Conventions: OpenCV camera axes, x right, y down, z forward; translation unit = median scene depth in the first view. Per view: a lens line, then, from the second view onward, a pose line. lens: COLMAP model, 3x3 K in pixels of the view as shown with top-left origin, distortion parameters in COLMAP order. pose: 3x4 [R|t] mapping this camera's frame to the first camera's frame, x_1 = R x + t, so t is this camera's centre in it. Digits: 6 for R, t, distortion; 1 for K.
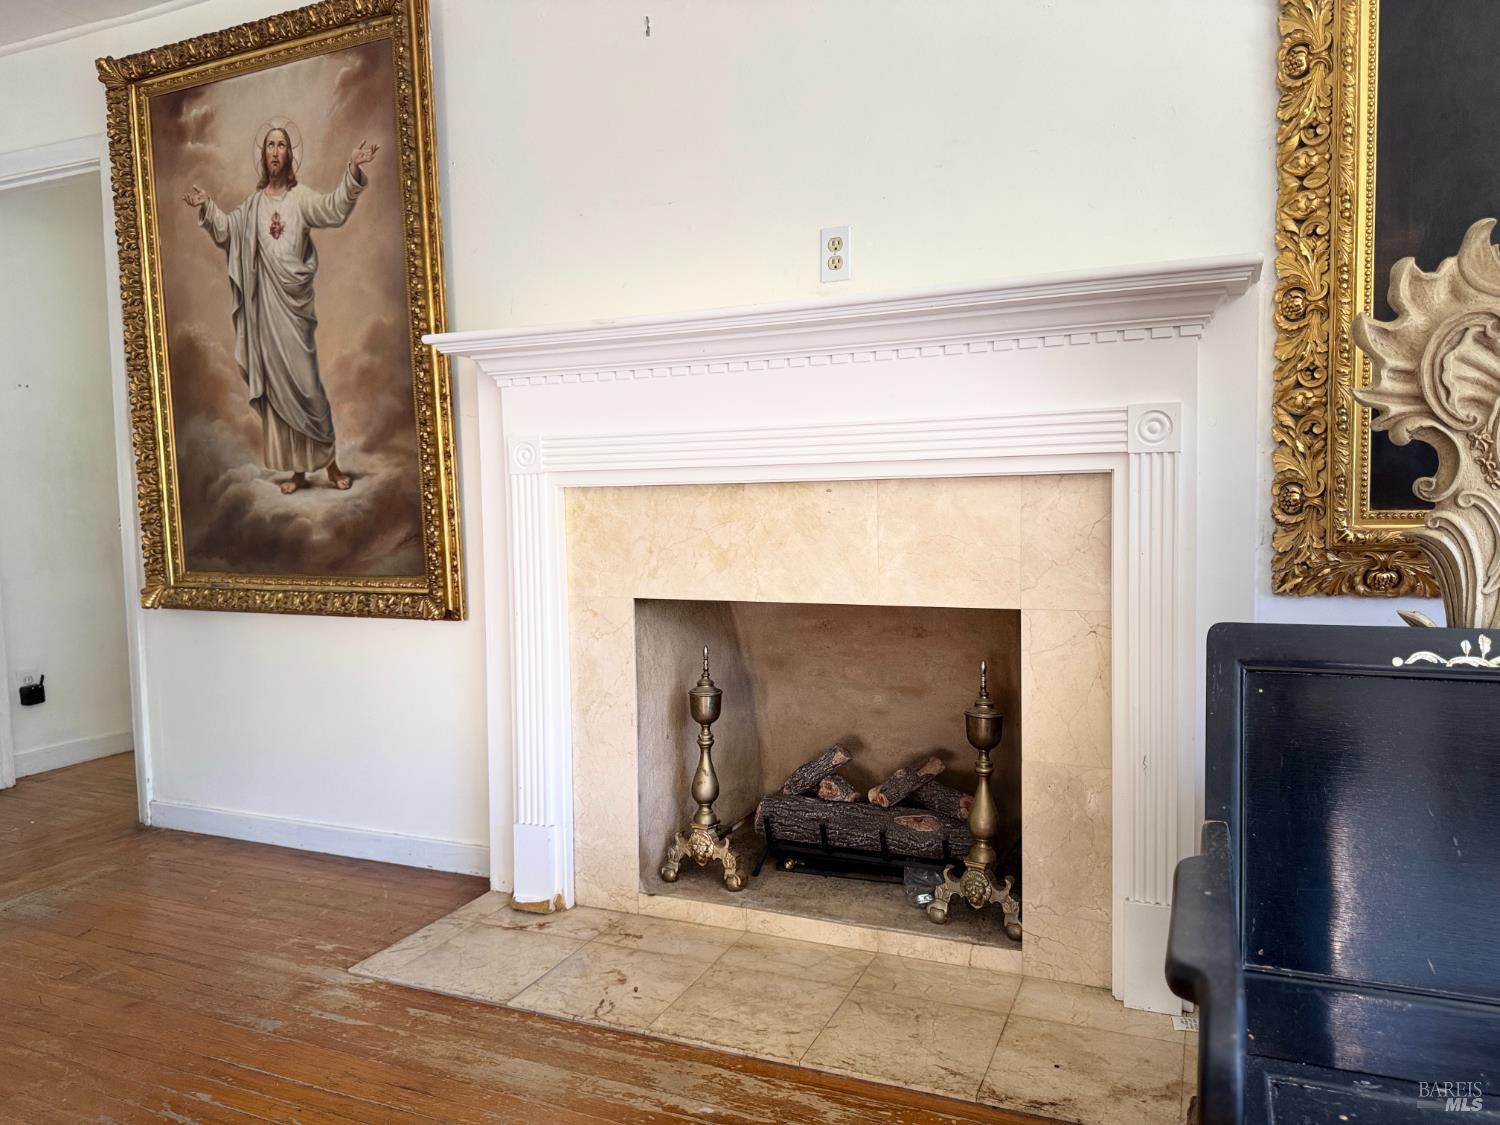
lens RADIAL K [[1053.9, 0, 744.6], [0, 1053.9, 571.5], [0, 0, 1]] dist [0.073503, -0.118977]
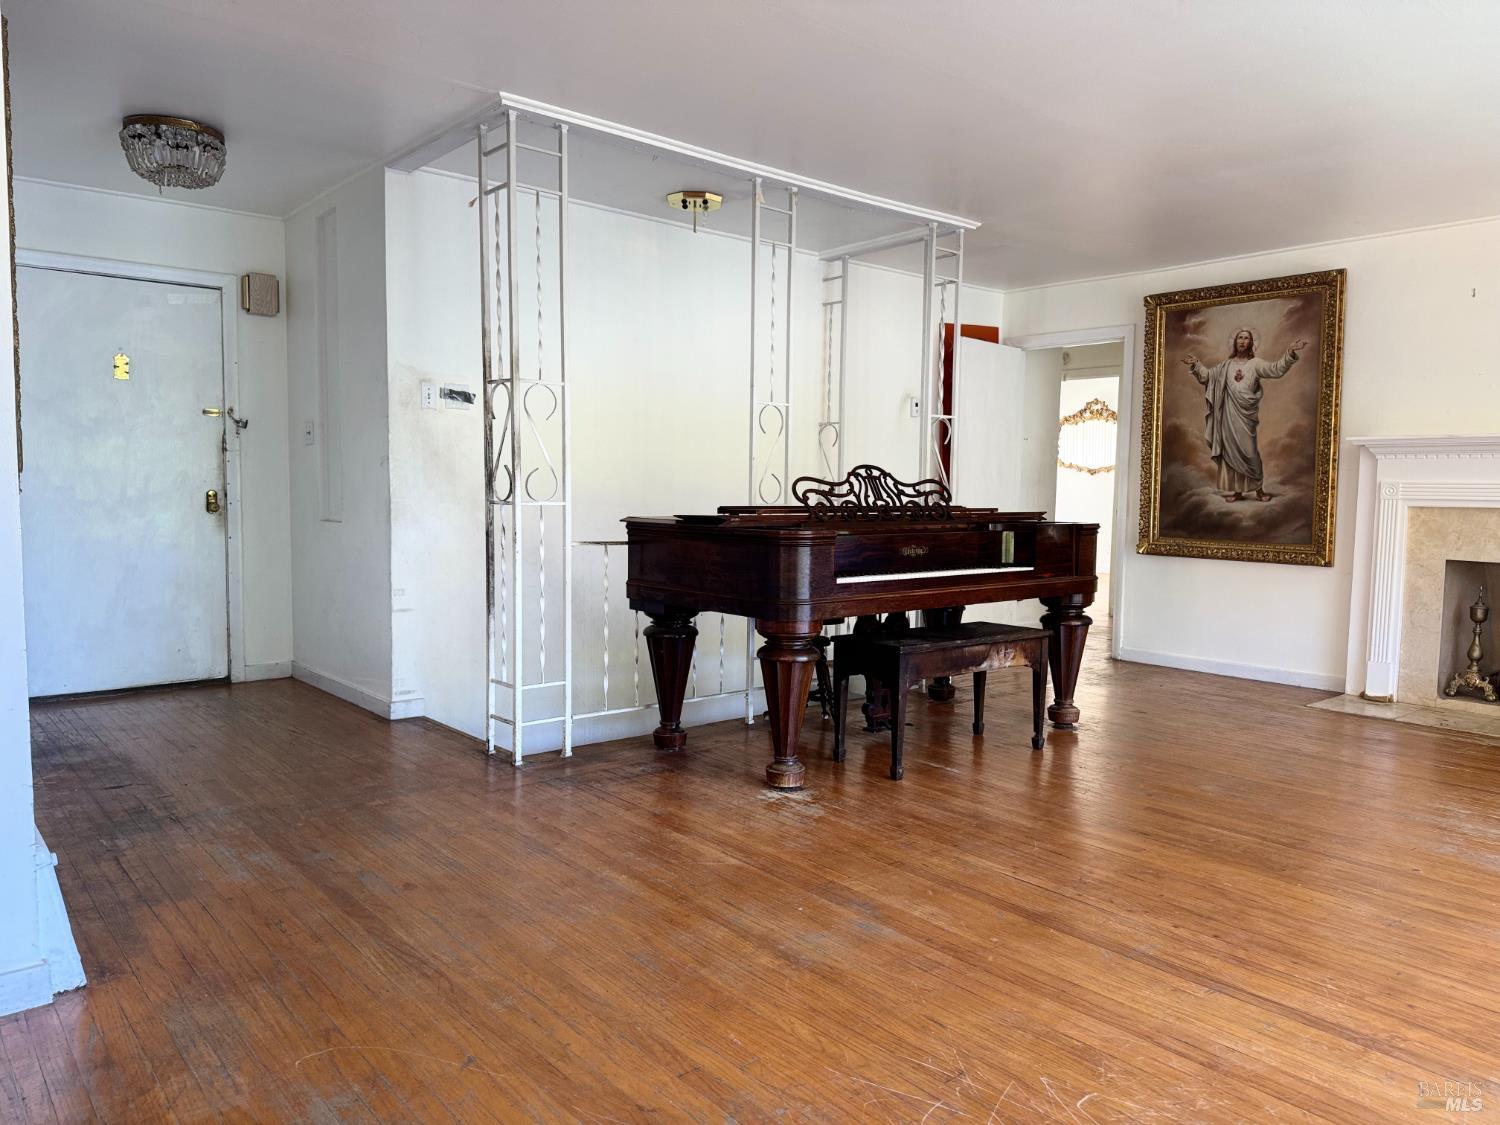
lens RADIAL K [[1078.3, 0, 749.7], [0, 1078.3, 561.9], [0, 0, 1]] dist [0.081547, -0.101064]
pose [[0.892180, 0.061527, -0.447469, -0.308577], [-0.058634, 0.998073, 0.020329, 0.056290], [0.447857, 0.008100, 0.894068, -1.354442]]
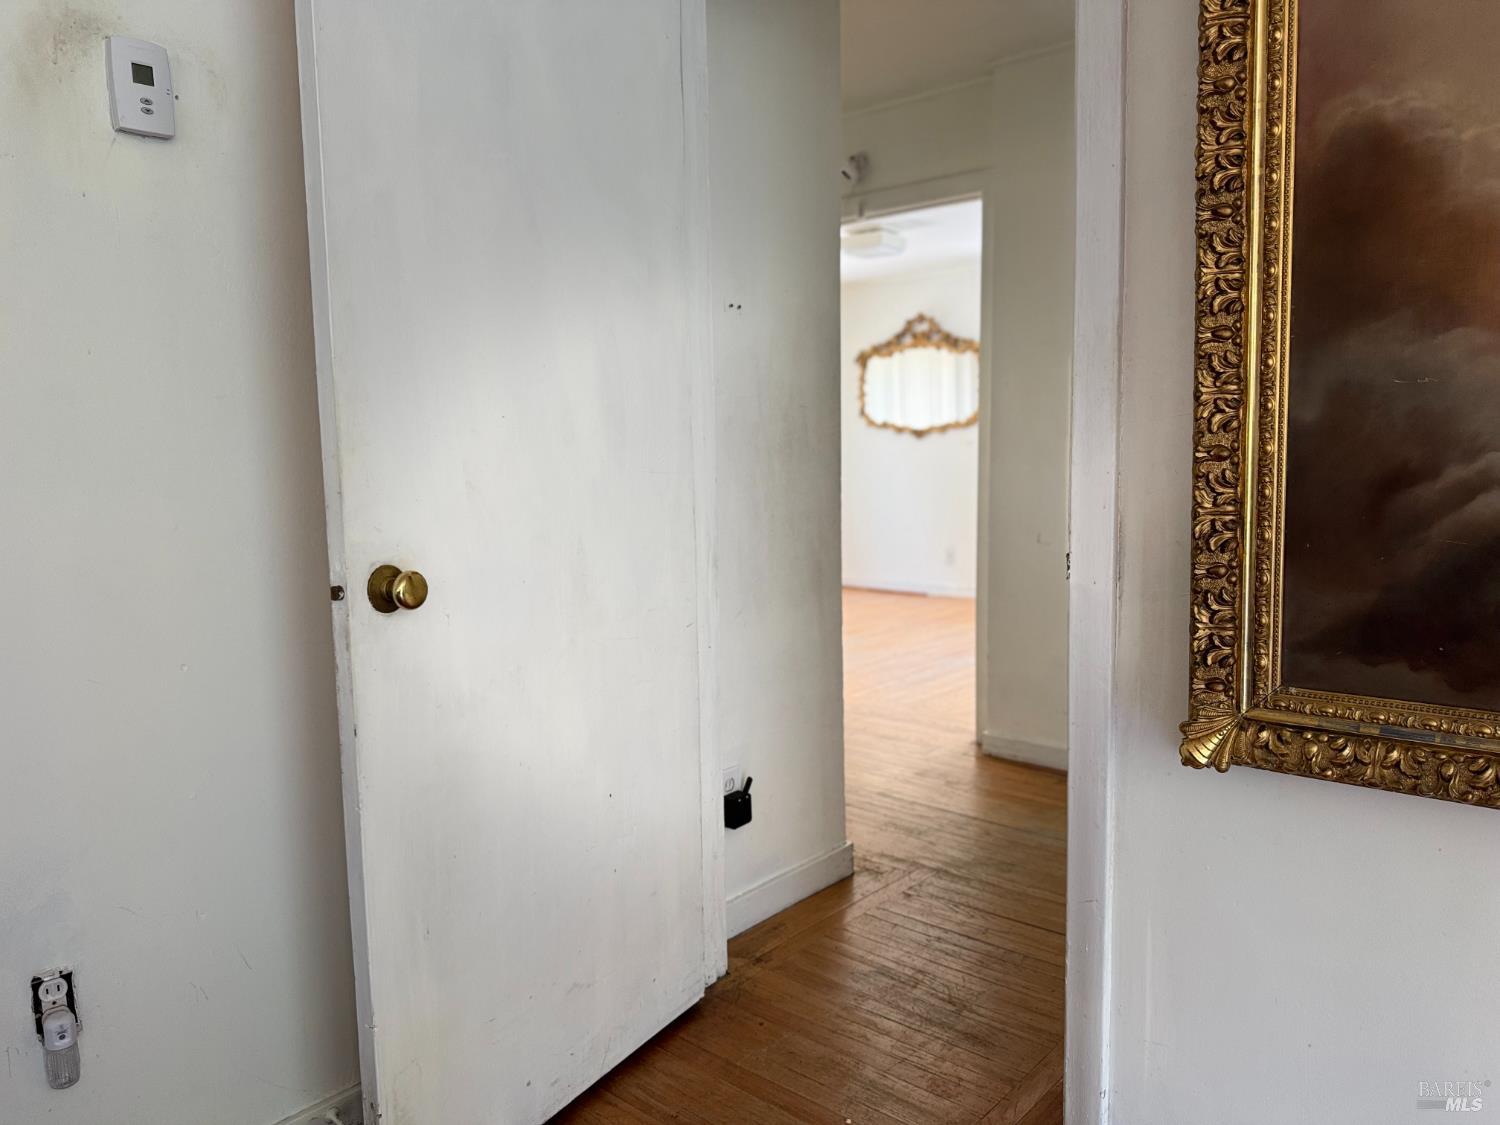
lens RADIAL K [[1078.3, 0, 749.7], [0, 1078.3, 561.9], [0, 0, 1]] dist [0.081547, -0.101064]
pose [[0.952589, 0.028107, -0.302958, -0.648740], [-0.018998, 0.999276, 0.032970, -0.066619], [0.303666, -0.025652, 0.952433, 0.554022]]
